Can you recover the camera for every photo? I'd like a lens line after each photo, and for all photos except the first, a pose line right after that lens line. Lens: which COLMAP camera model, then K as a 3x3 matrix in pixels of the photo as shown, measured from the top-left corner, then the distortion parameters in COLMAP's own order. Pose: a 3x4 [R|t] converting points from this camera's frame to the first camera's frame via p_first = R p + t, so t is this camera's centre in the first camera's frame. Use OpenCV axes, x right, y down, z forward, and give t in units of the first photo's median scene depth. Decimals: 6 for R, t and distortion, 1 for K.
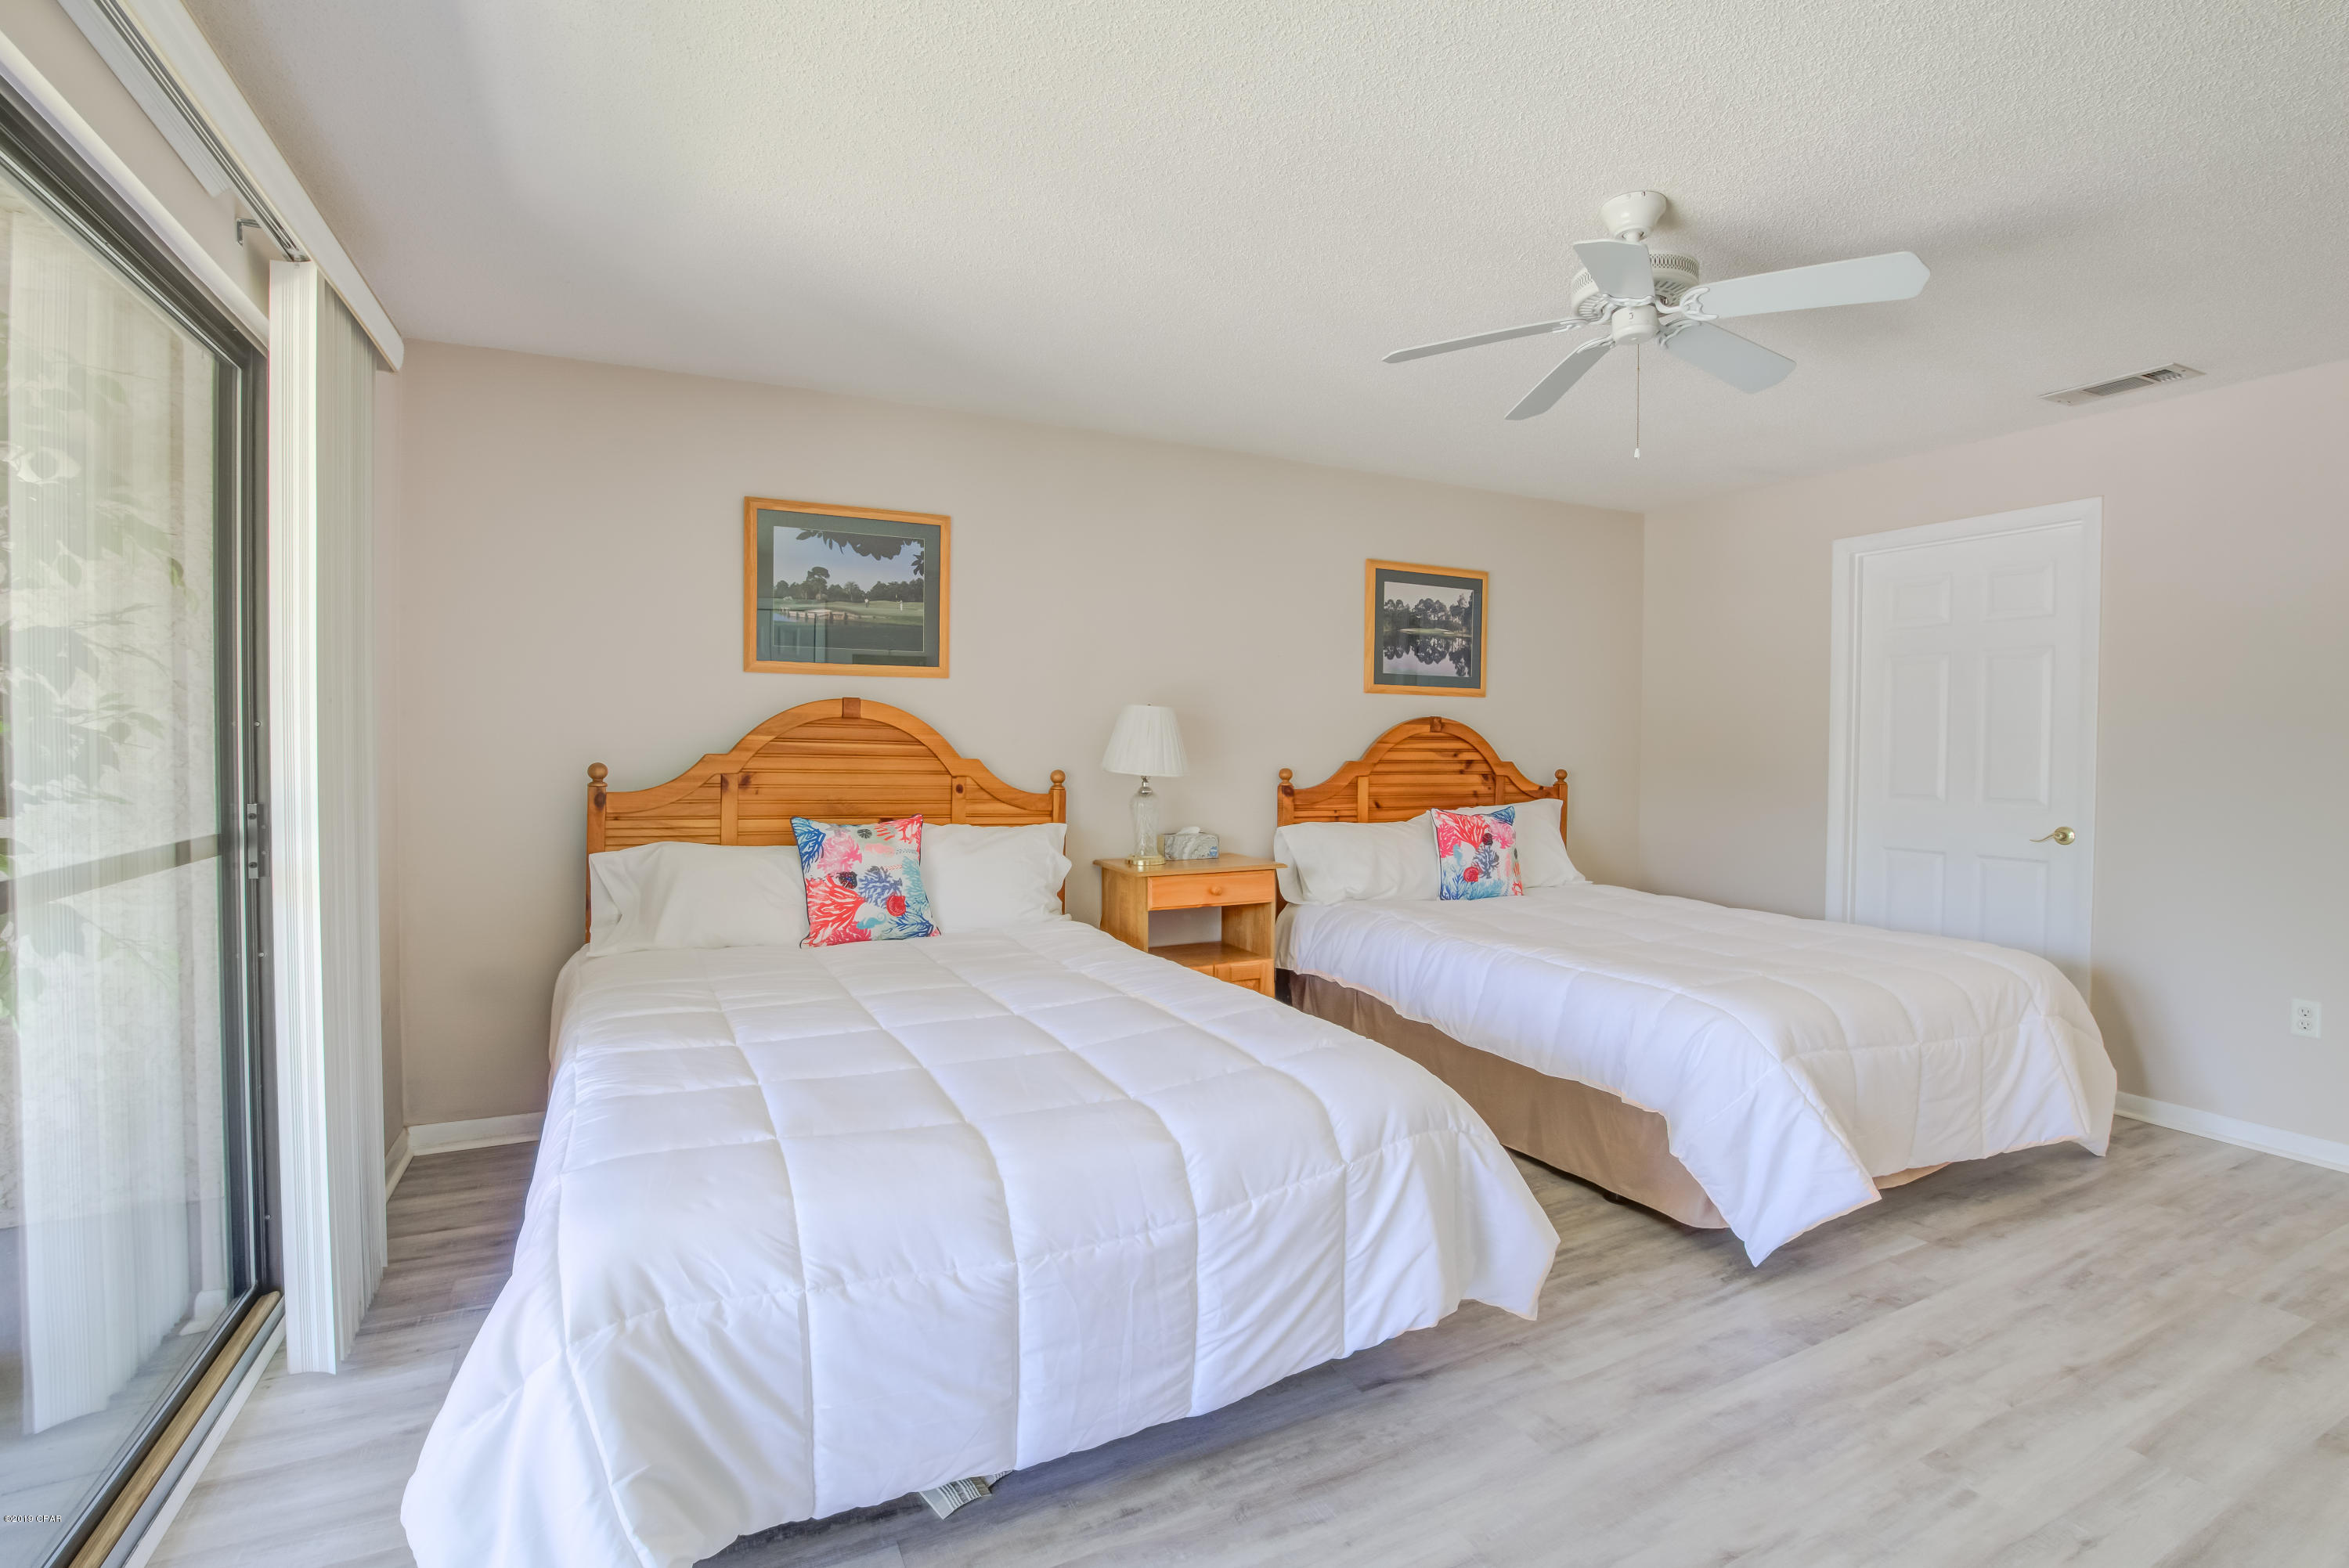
lens RADIAL K [[1054.2, 0, 1174.5], [0, 1054.2, 784.0], [0, 0, 1]] dist [-0.046312, 0.013724]
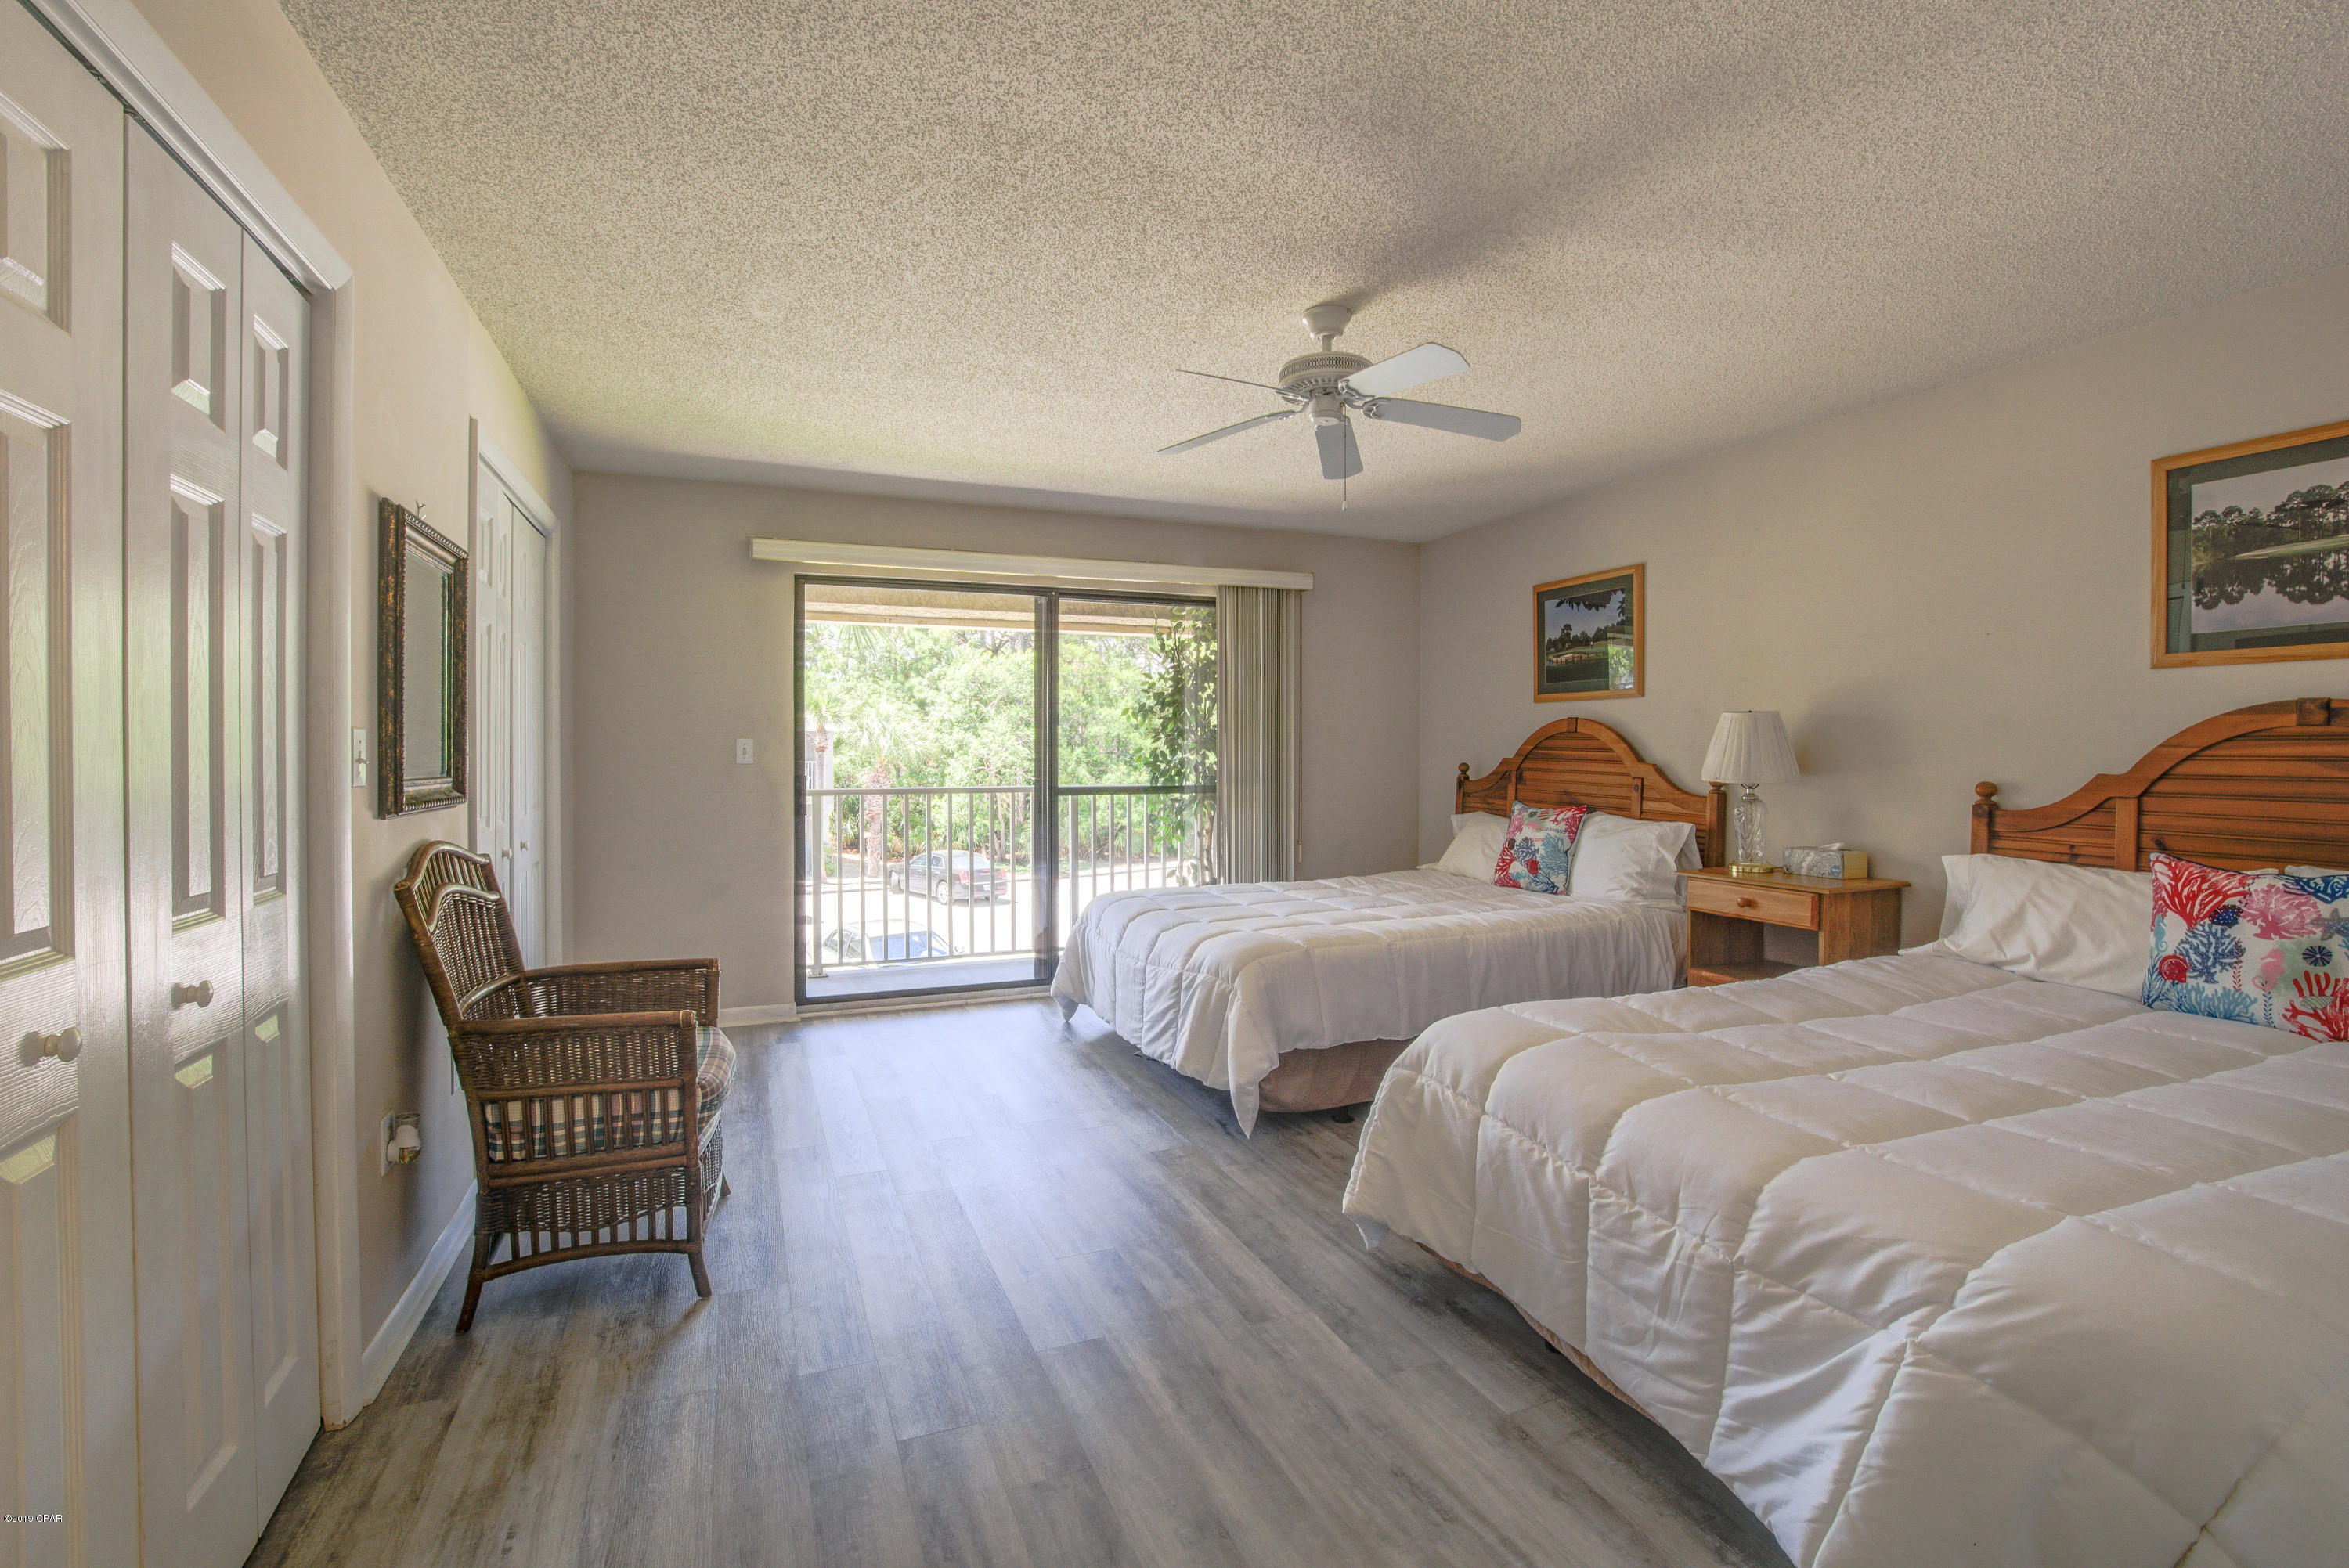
lens RADIAL K [[1054.2, 0, 1174.5], [0, 1054.2, 784.0], [0, 0, 1]] dist [-0.046312, 0.013724]
pose [[-0.069751, 0.023090, -0.997297, 1.051129], [-0.043617, 0.998705, 0.026173, -0.008612], [0.996610, 0.045325, -0.068654, 0.564608]]
